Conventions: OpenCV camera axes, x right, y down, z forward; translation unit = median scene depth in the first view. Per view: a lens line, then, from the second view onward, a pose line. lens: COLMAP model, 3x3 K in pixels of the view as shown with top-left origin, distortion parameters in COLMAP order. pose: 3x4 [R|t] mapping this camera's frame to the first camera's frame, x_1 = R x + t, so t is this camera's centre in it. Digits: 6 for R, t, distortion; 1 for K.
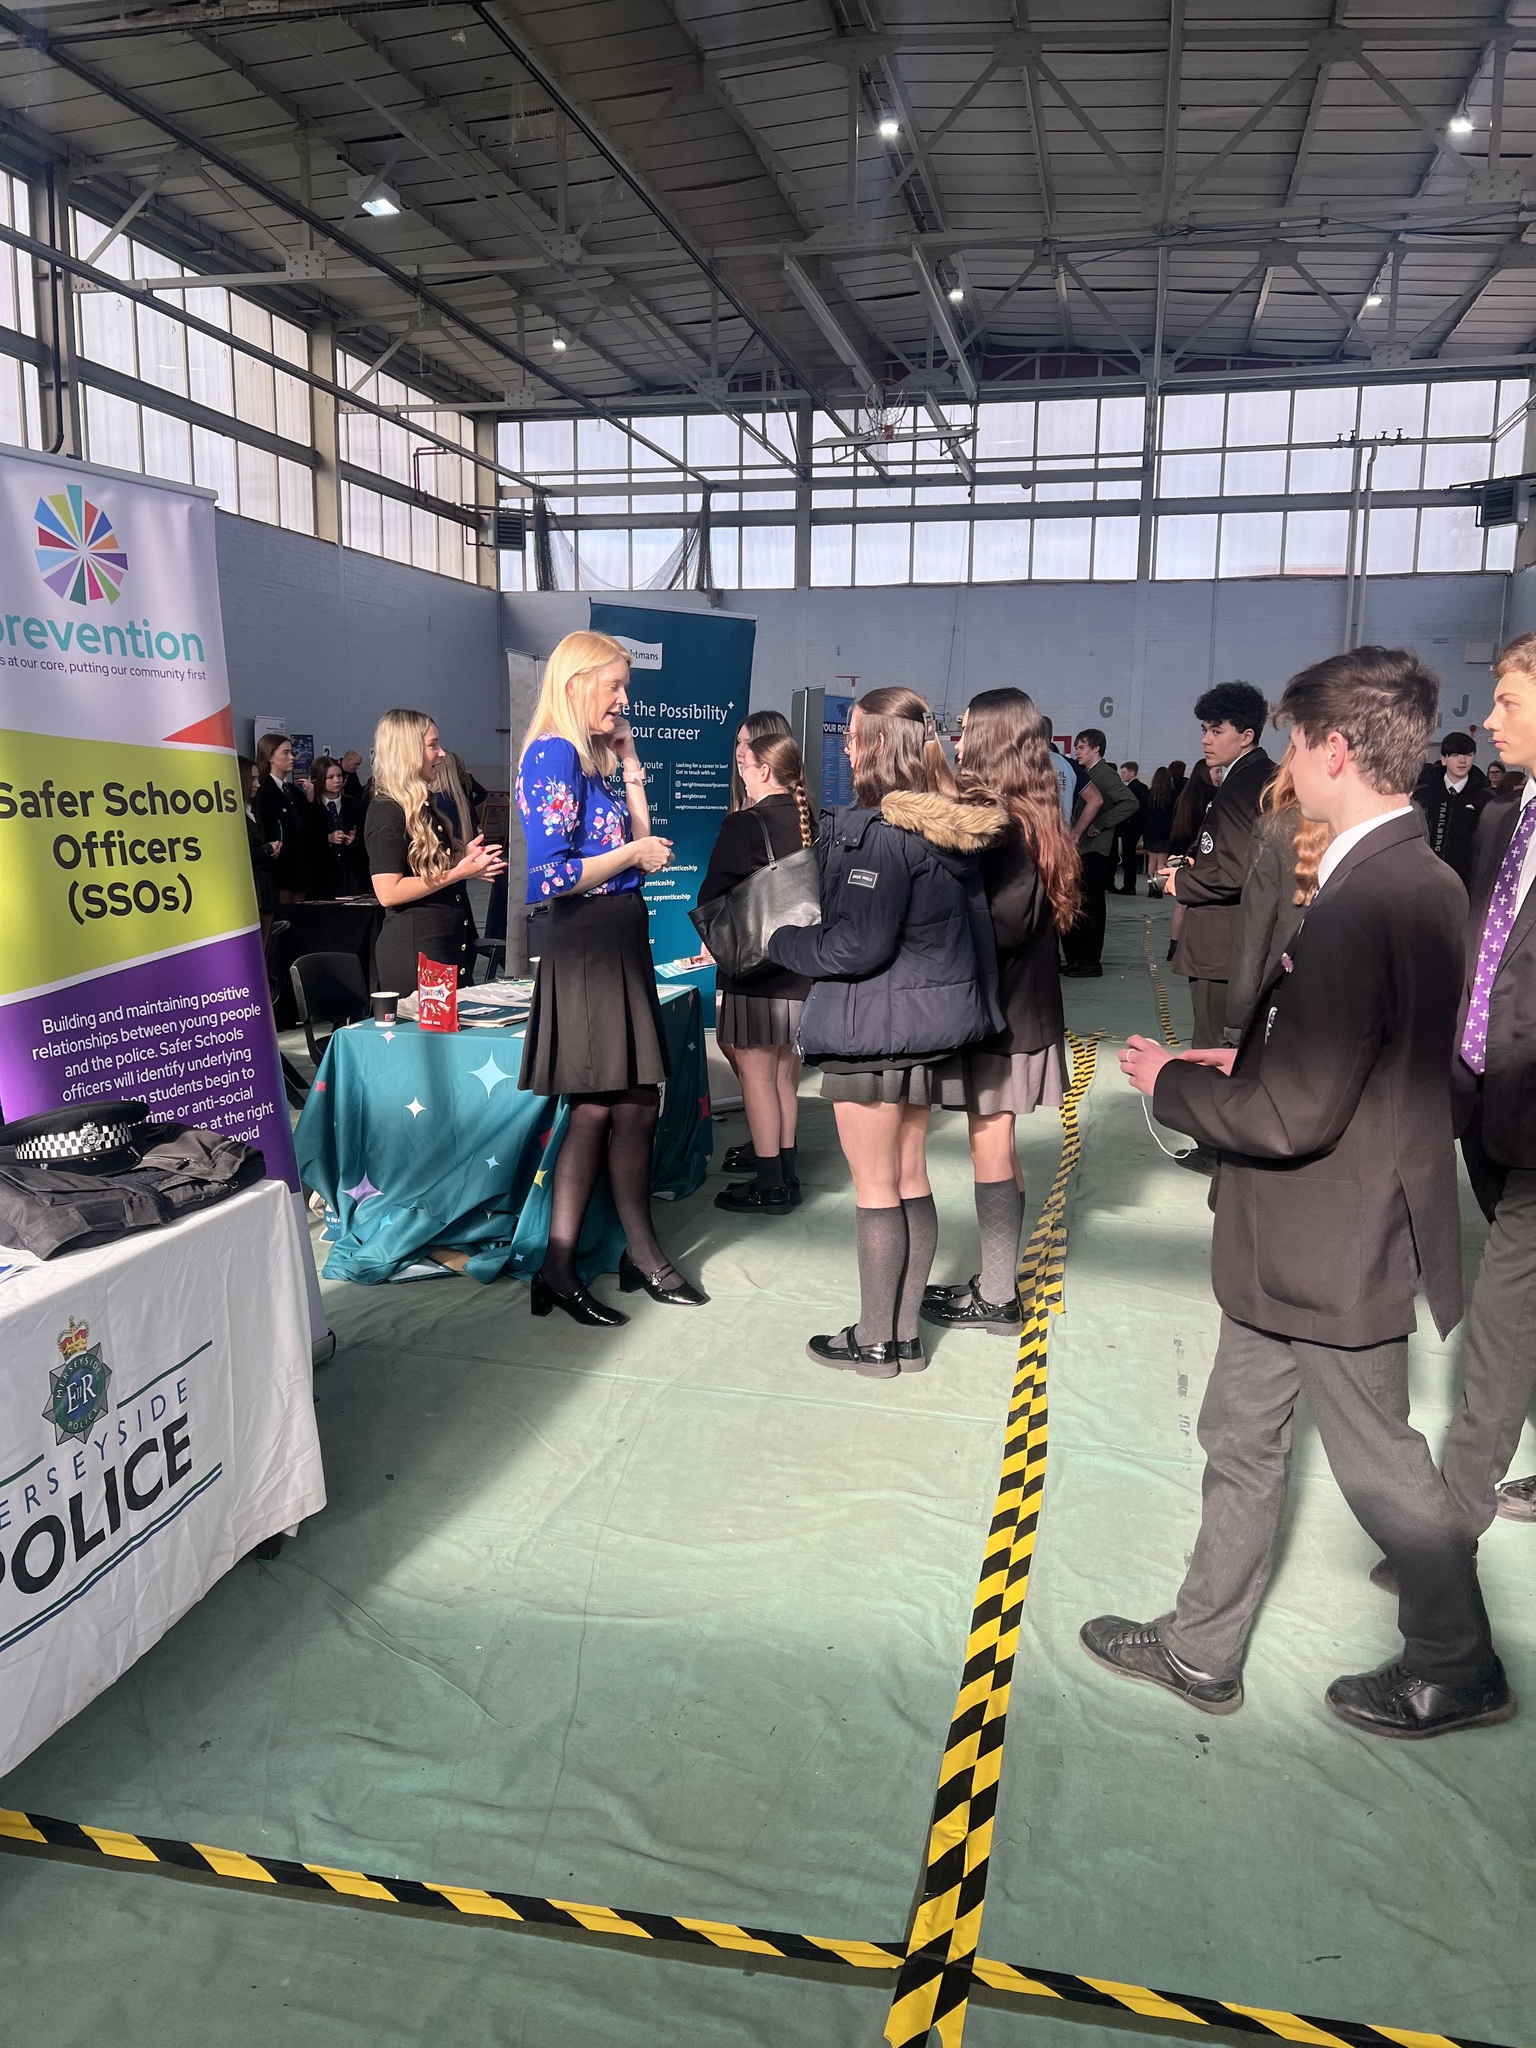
lens RADIAL K [[1541.4, 0, 771.0], [0, 1541.4, 1021.2], [0, 0, 1]] dist [0.031444, -0.041985]
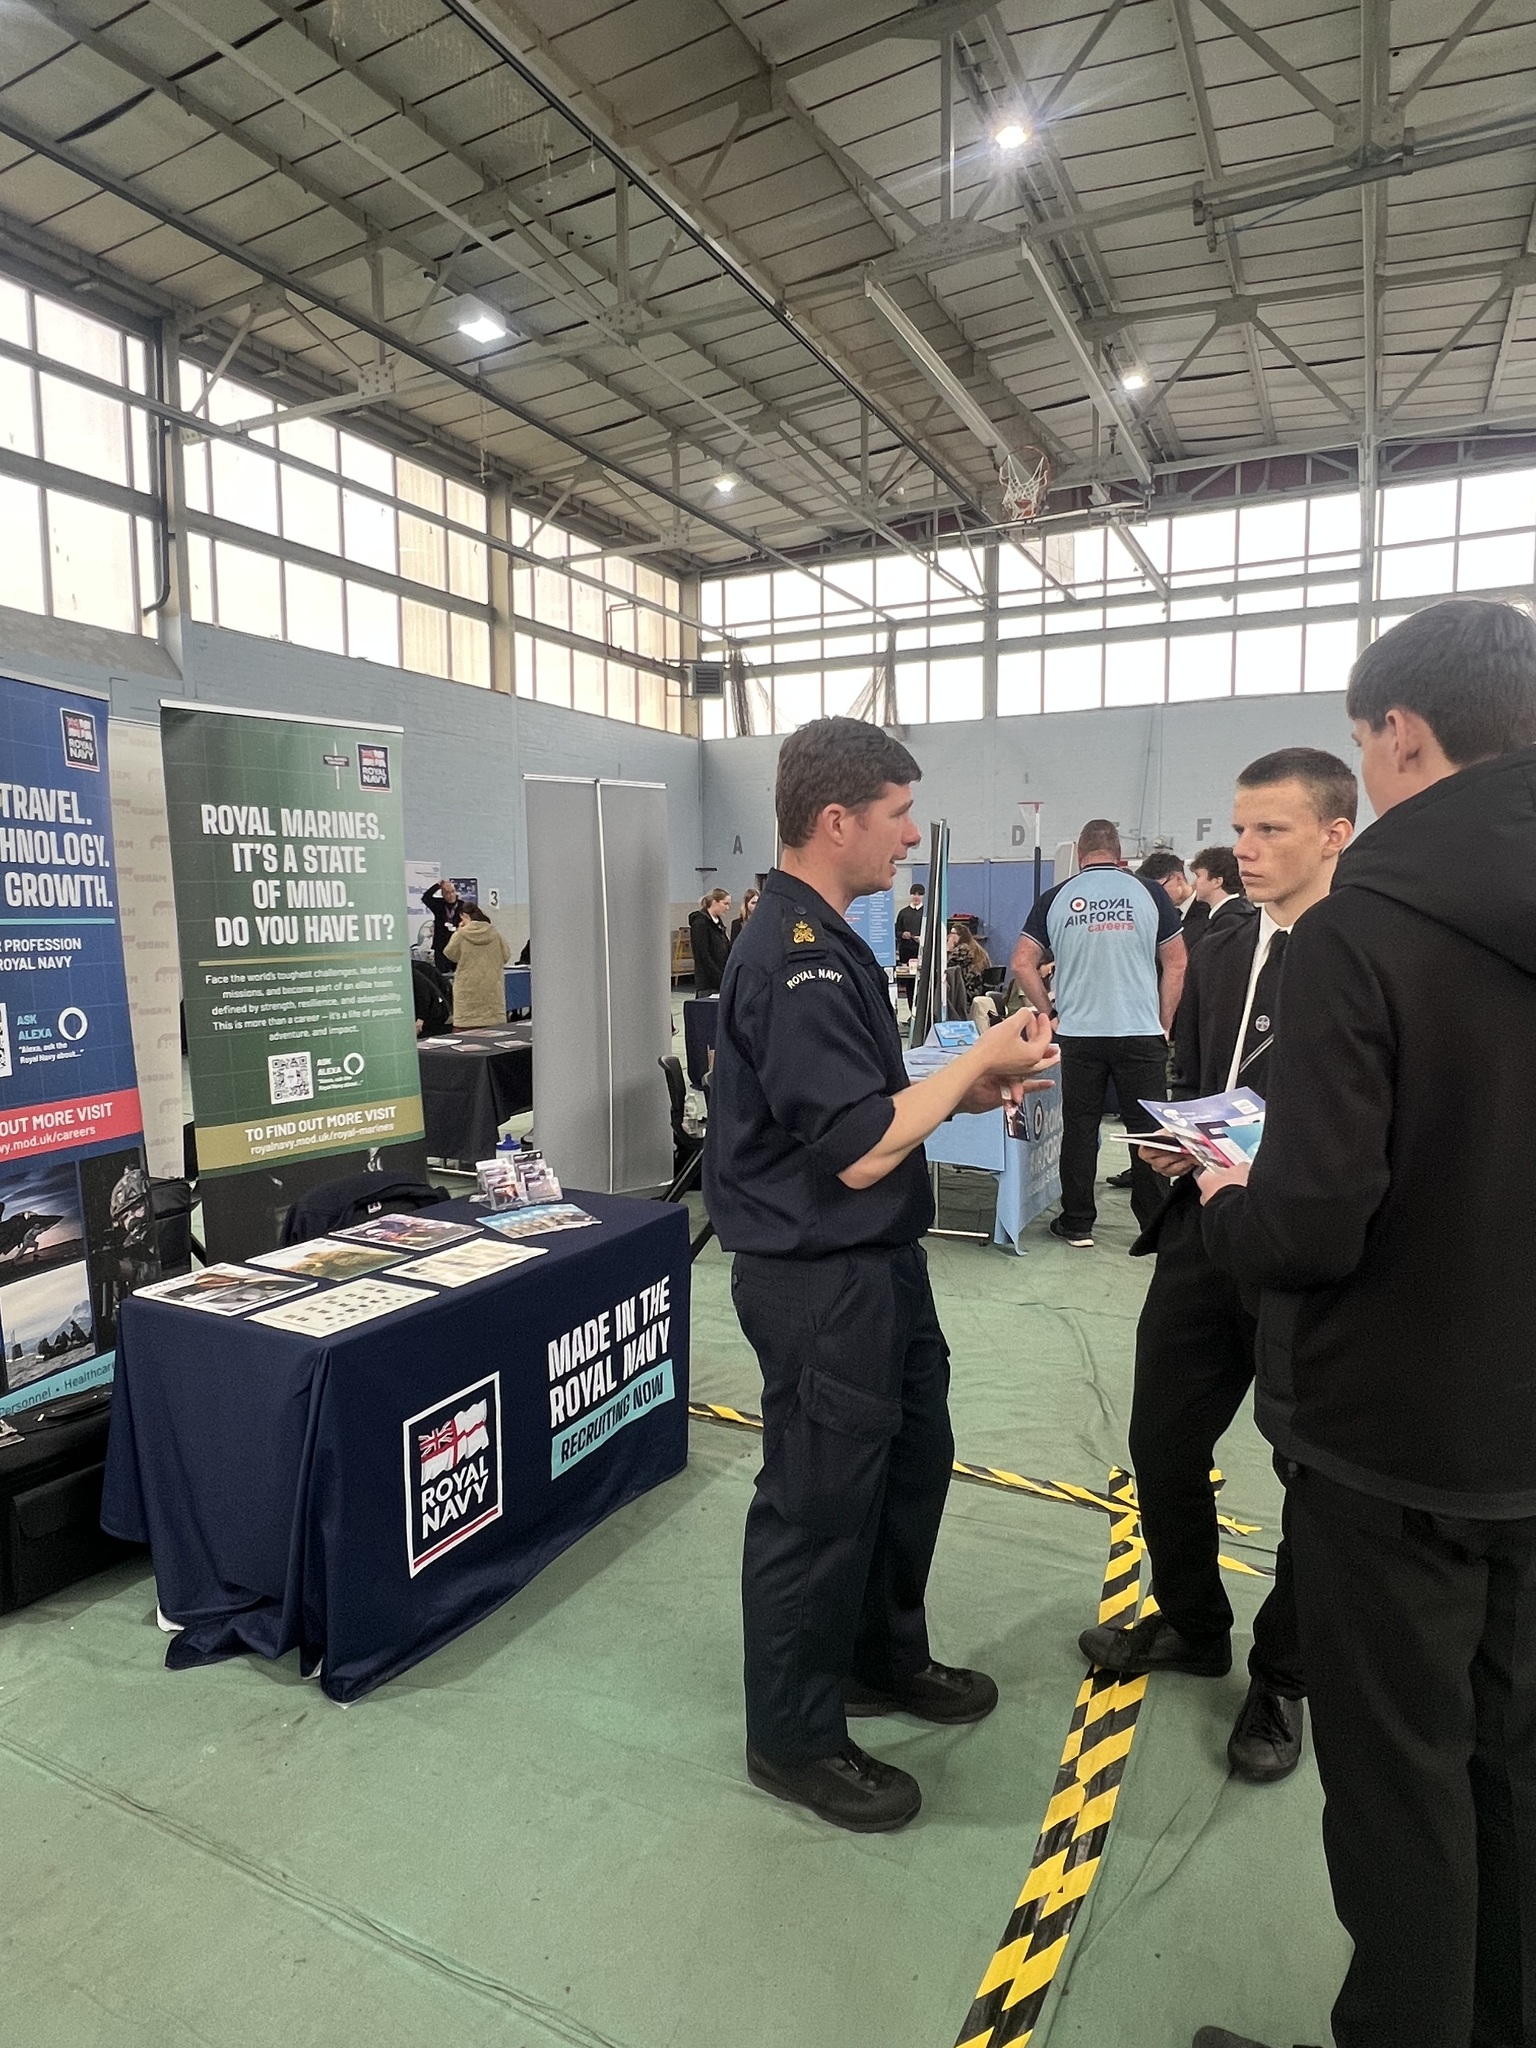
lens RADIAL K [[1205.9, 0, 749.1], [0, 1205.9, 1003.8], [0, 0, 1]] dist [-0.031322, 0.007968]
pose [[0.969675, 0.000597, -0.244396, 0.062889], [-0.020061, 0.996817, -0.077160, -0.039113], [0.243572, 0.079723, 0.966601, 0.254097]]
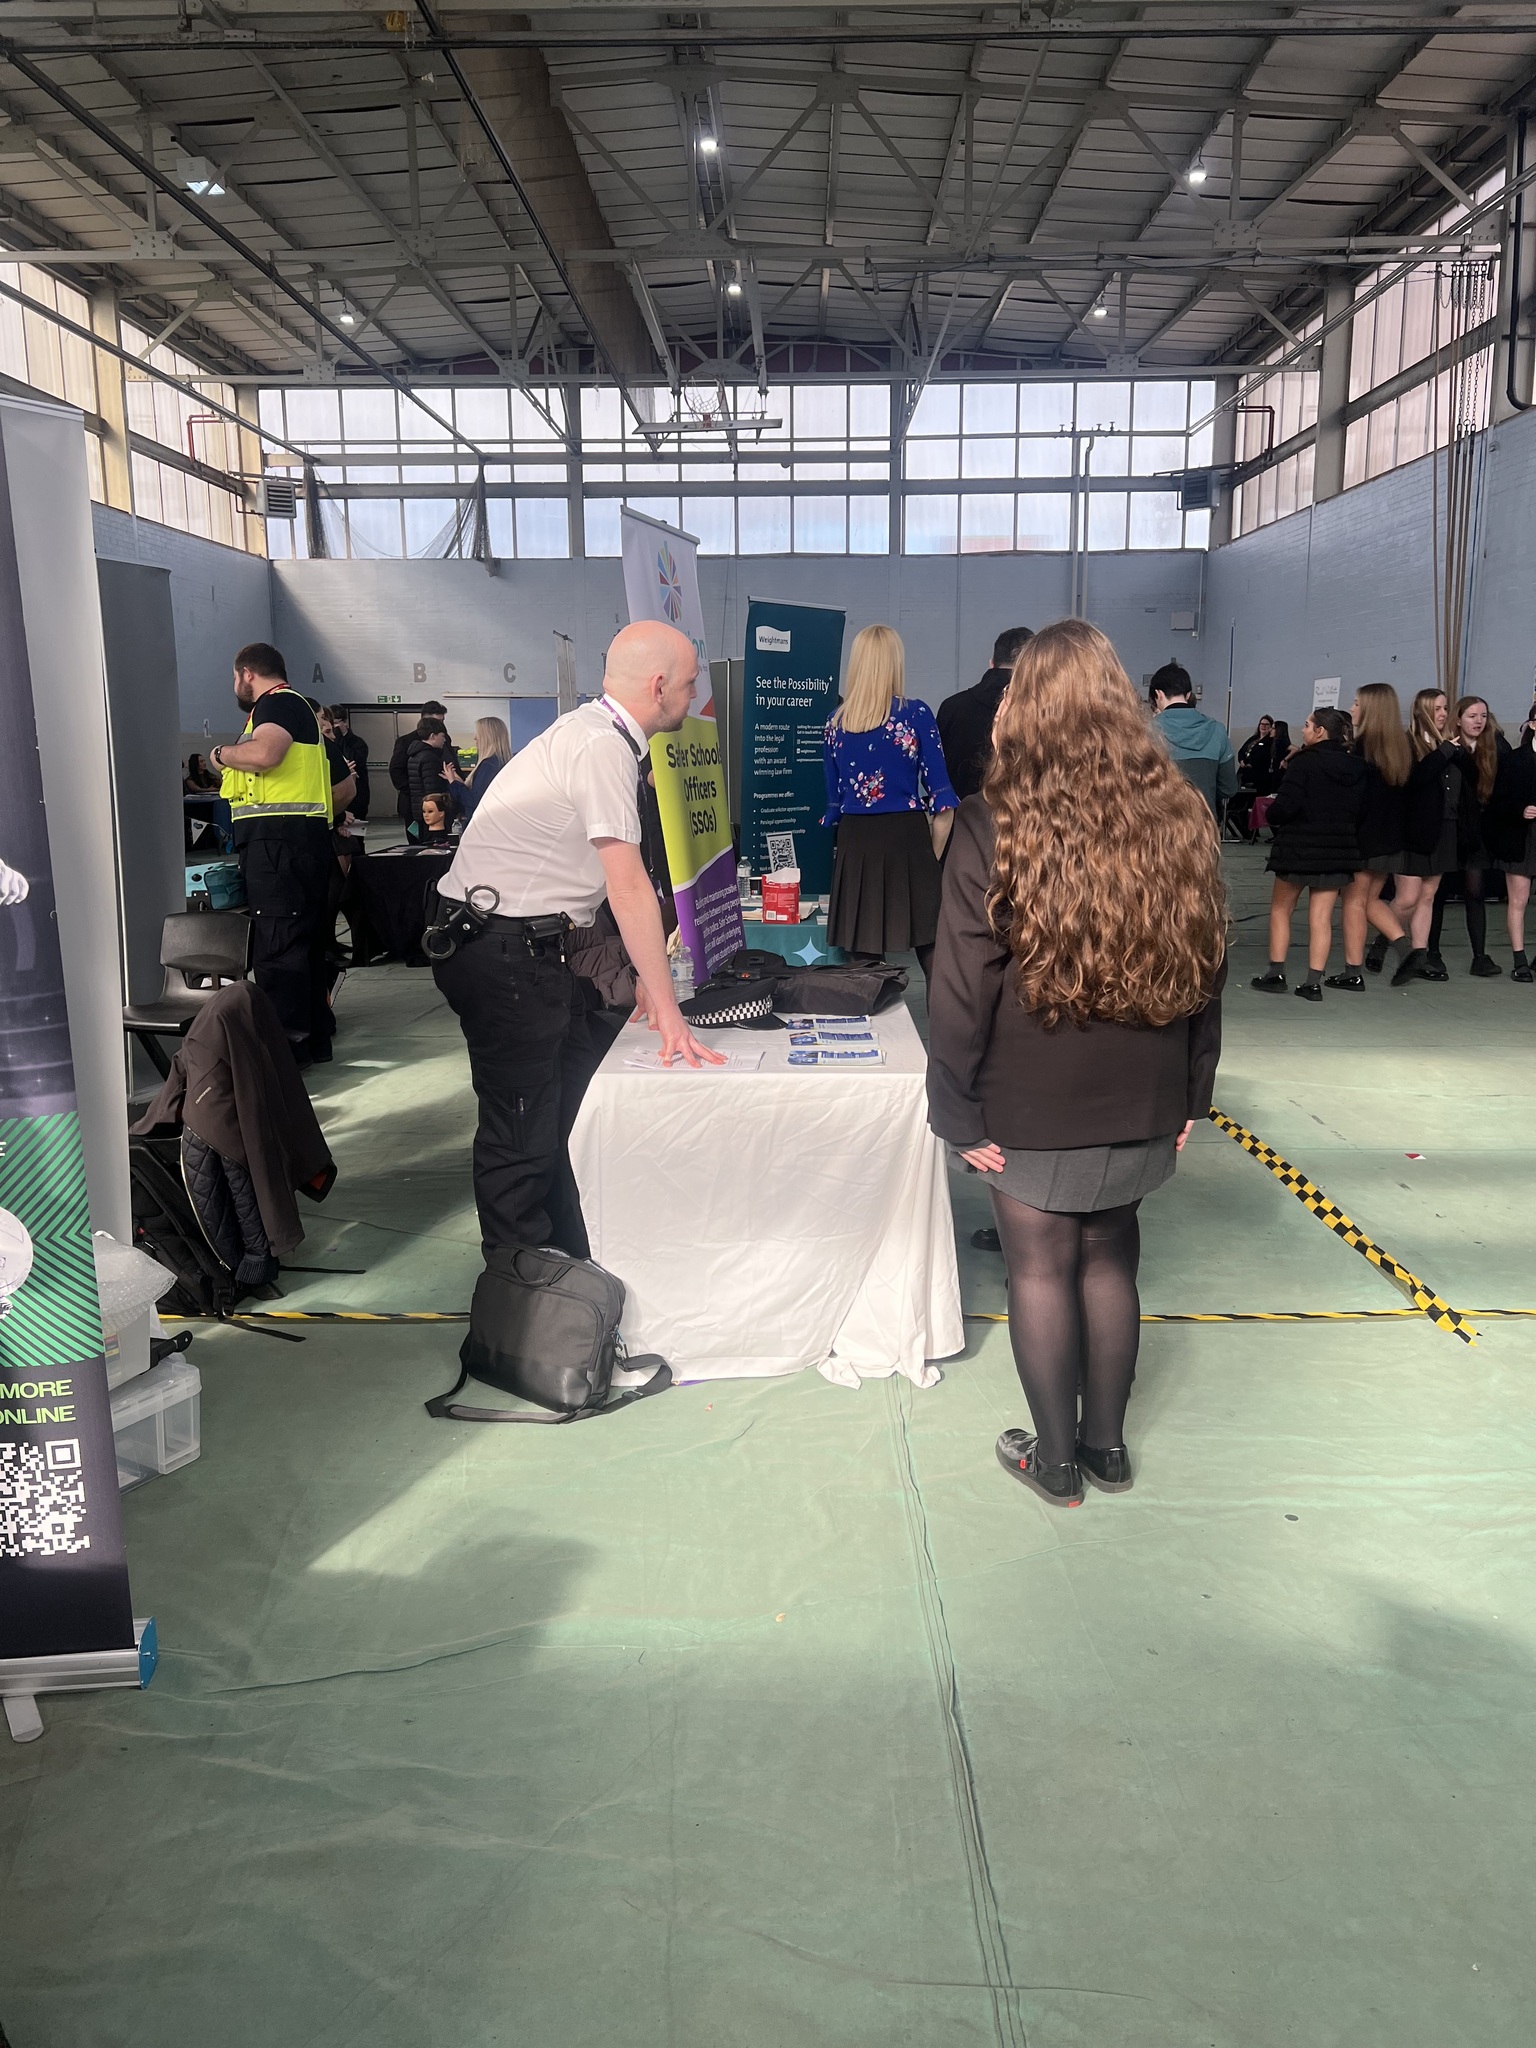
lens RADIAL K [[1541.4, 0, 777.6], [0, 1541.4, 1023.0], [0, 0, 1]] dist [0.031444, -0.041985]
pose [[0.977094, -0.055718, 0.205385, -0.085297], [0.050731, 0.998277, 0.029472, 0.009595], [-0.206674, -0.018377, 0.978237, -0.059953]]
